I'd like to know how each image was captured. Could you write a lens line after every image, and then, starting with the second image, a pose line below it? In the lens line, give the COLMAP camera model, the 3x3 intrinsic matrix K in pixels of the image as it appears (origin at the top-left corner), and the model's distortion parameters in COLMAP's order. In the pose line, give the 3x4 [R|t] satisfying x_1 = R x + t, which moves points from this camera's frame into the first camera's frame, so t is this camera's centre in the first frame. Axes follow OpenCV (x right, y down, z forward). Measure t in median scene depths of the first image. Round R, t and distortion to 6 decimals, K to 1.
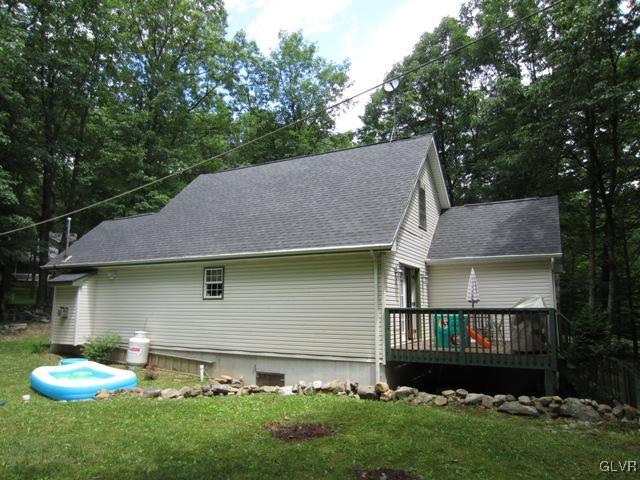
lens RADIAL K [[455.2, 0, 320.1], [0, 455.2, 237.5], [0, 0, 1]] dist [-0.004724, 0.001767]
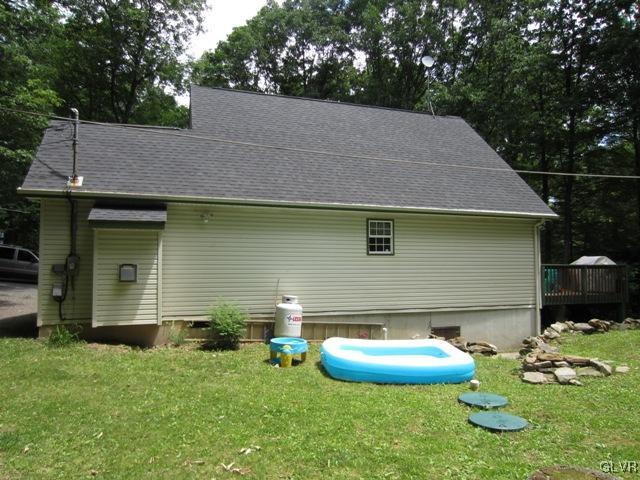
lens RADIAL K [[455.2, 0, 320.6], [0, 455.2, 240.2], [0, 0, 1]] dist [-0.004724, 0.001767]
pose [[0.683212, 0.038533, 0.729203, -0.983981], [-0.110879, 0.992502, 0.051439, 0.075034], [-0.721753, -0.115998, 0.682361, 0.485078]]
